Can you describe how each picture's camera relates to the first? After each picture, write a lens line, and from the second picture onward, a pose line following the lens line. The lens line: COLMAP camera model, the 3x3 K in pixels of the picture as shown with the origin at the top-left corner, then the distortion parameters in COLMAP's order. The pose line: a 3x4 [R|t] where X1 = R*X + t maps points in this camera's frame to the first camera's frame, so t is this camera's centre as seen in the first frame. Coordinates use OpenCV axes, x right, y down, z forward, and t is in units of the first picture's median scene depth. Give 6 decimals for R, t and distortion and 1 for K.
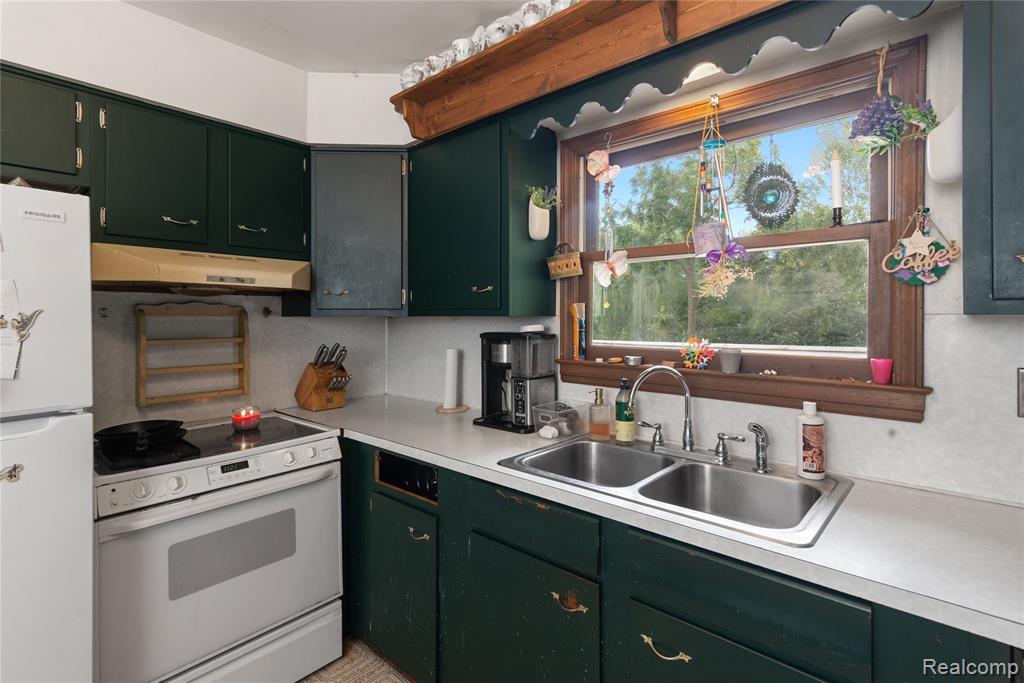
lens RADIAL K [[511.0, 0, 508.7], [0, 511.0, 311.1], [0, 0, 1]] dist [0.005060, 0.000392]
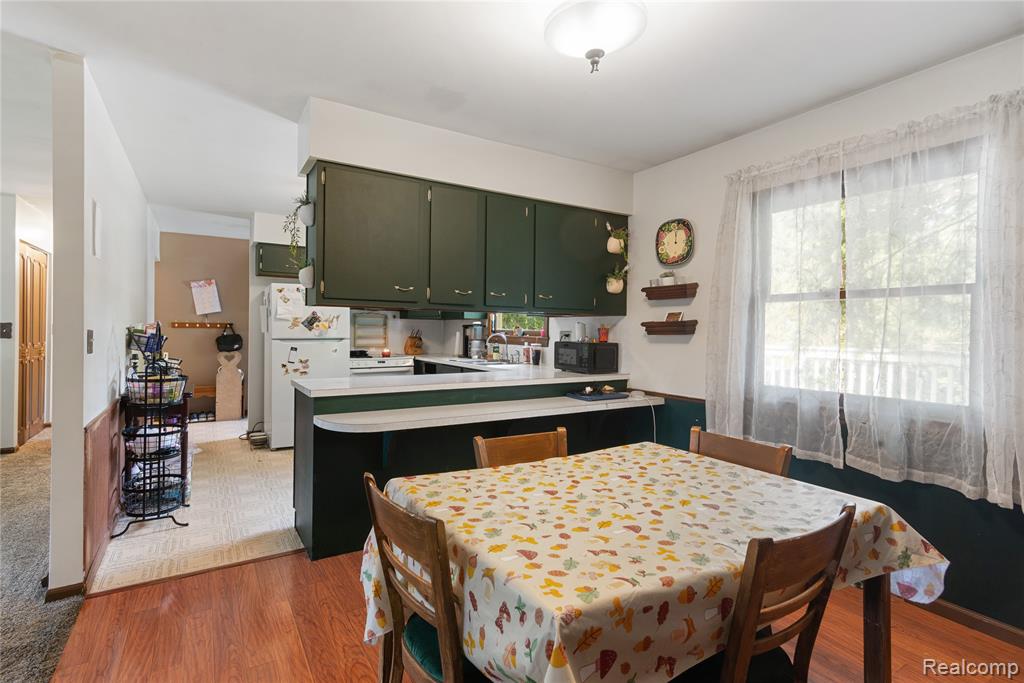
lens RADIAL K [[494.2, 0, 506.6], [0, 494.2, 324.3], [0, 0, 1]] dist [0.004513, -0.000113]
pose [[0.963138, 0.013682, -0.268661, 0.975095], [-0.014506, 0.999894, -0.001085, 0.041670], [0.268617, 0.004942, 0.963234, -1.652122]]
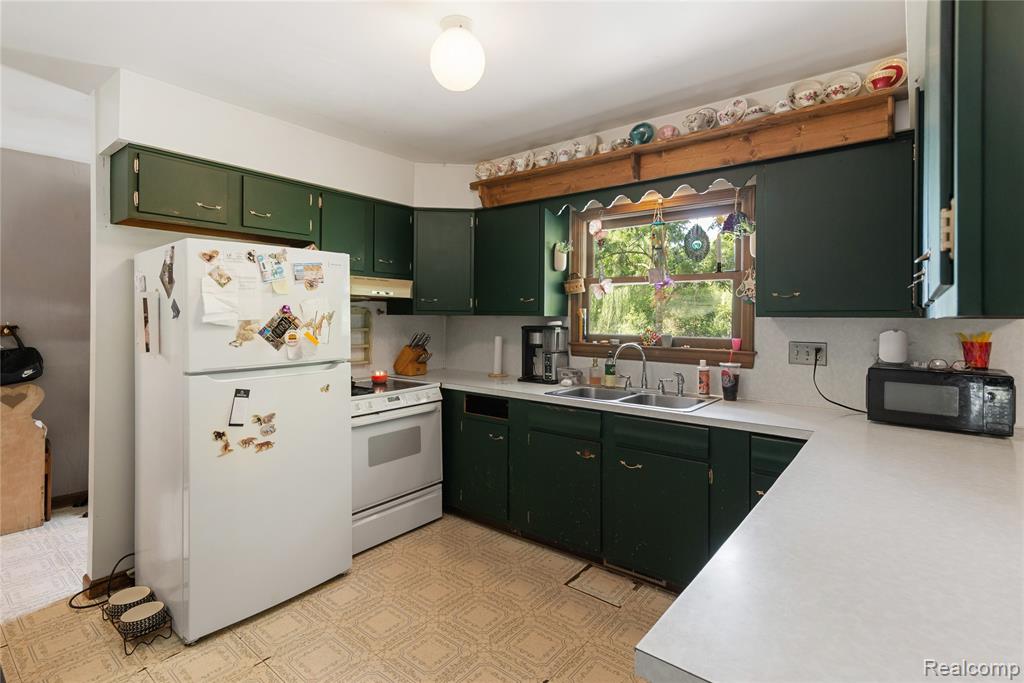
lens RADIAL K [[511.0, 0, 508.7], [0, 511.0, 311.1], [0, 0, 1]] dist [0.005060, 0.000392]
pose [[0.998442, 0.009964, 0.054910, -0.203820], [-0.009937, 0.999950, -0.000755, -0.004121], [-0.054915, 0.000208, 0.998491, -0.686300]]
